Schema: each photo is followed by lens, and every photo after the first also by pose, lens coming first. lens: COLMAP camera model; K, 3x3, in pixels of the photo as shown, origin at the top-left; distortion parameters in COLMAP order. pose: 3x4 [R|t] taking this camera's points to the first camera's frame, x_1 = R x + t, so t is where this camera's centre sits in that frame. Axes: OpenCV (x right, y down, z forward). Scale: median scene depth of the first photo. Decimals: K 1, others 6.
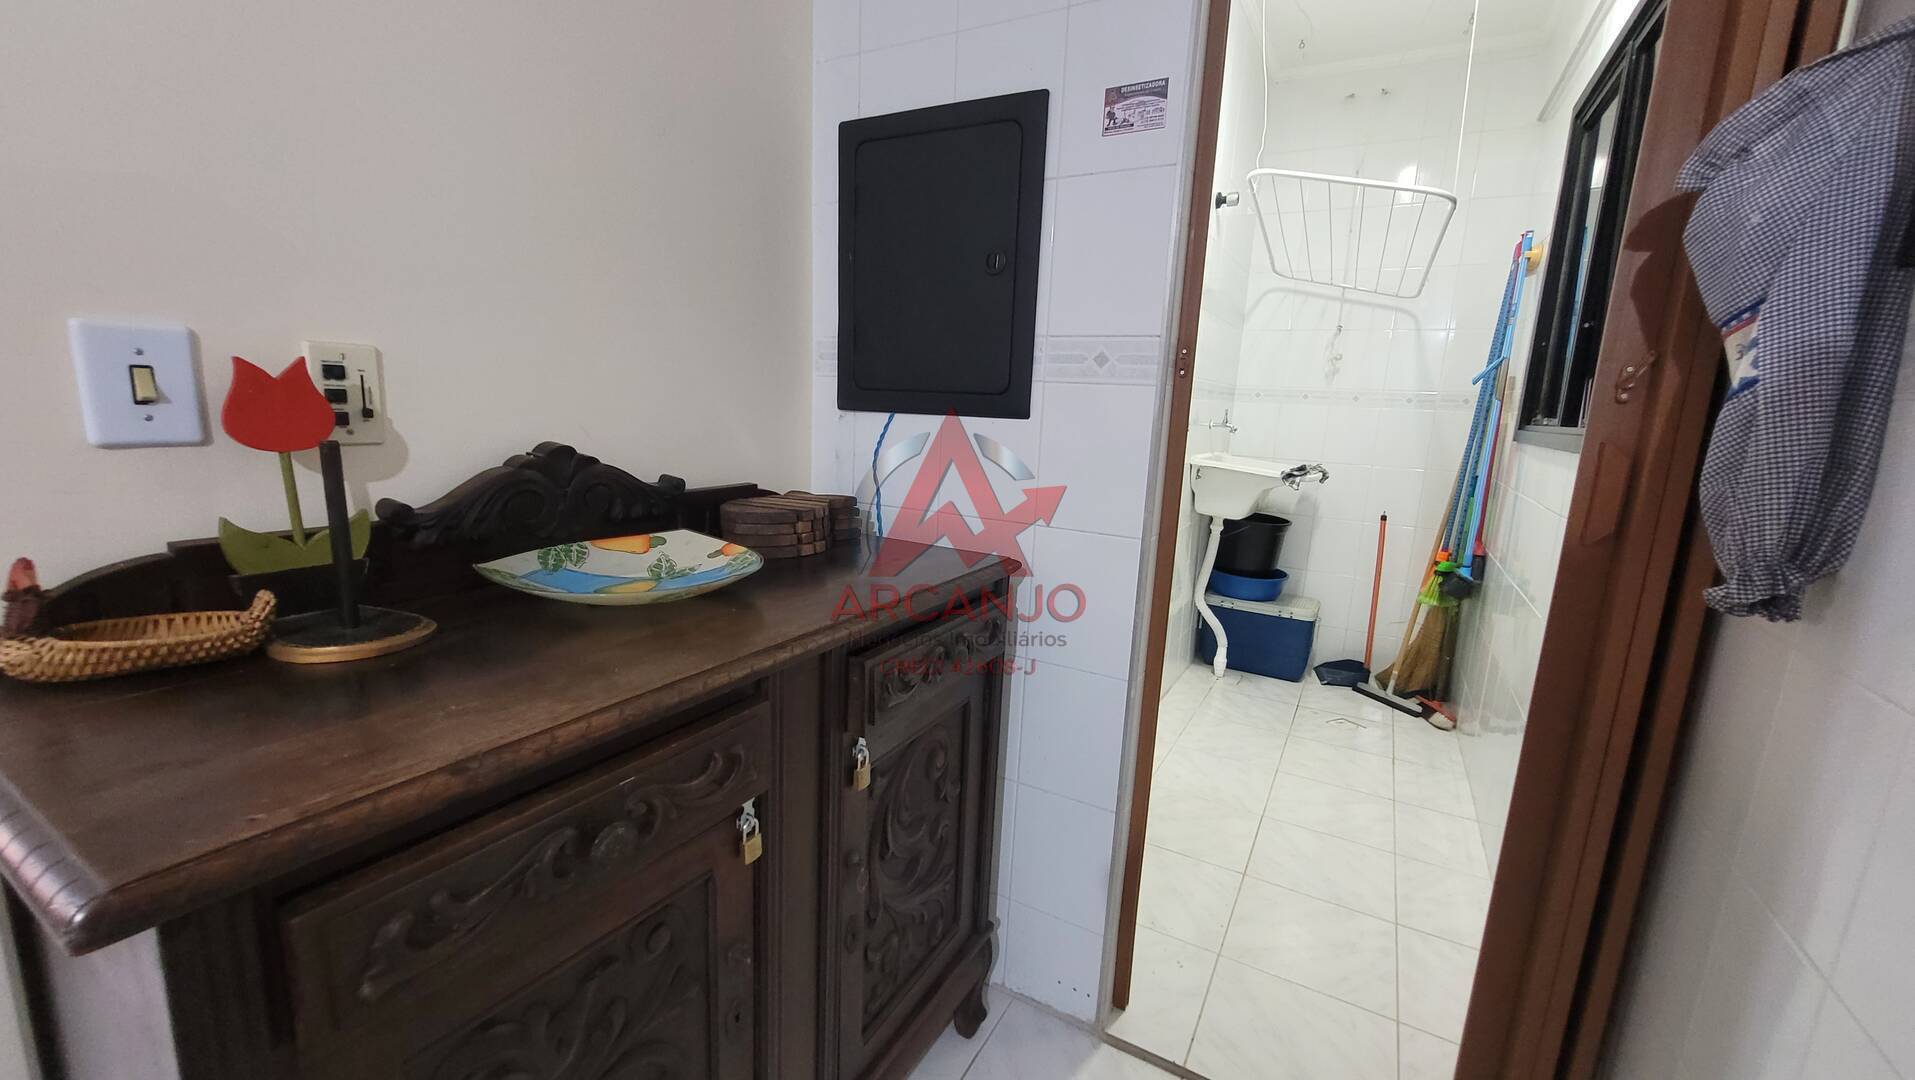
lens RADIAL K [[755.7, 0, 955.6], [0, 755.7, 541.0], [0, 0, 1]] dist [0.001252, -0.000880]
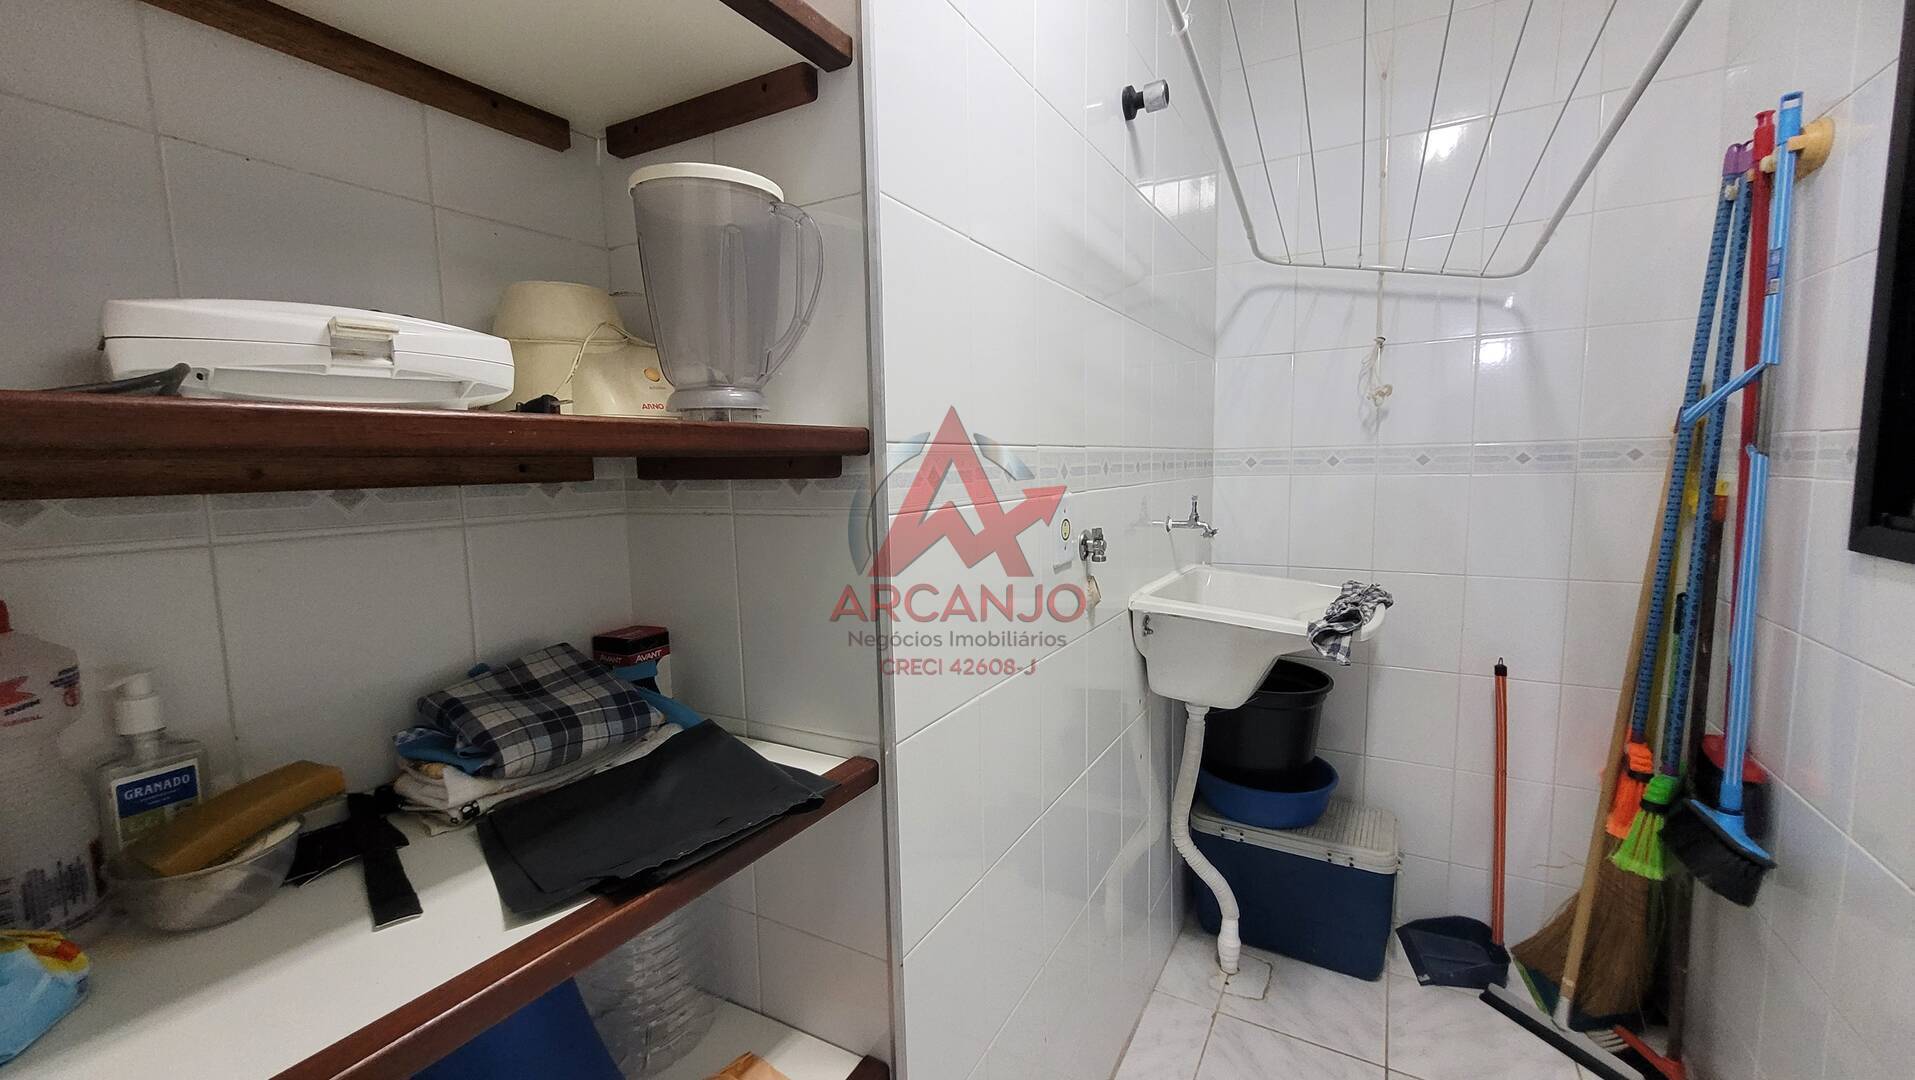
lens RADIAL K [[755.7, 0, 957.5], [0, 755.7, 538.1], [0, 0, 1]] dist [0.001252, -0.000880]
pose [[0.997778, -0.065044, -0.014464, 0.183799], [0.063534, 0.994120, -0.087689, -0.101868], [0.020082, 0.086575, 0.996043, 0.430343]]
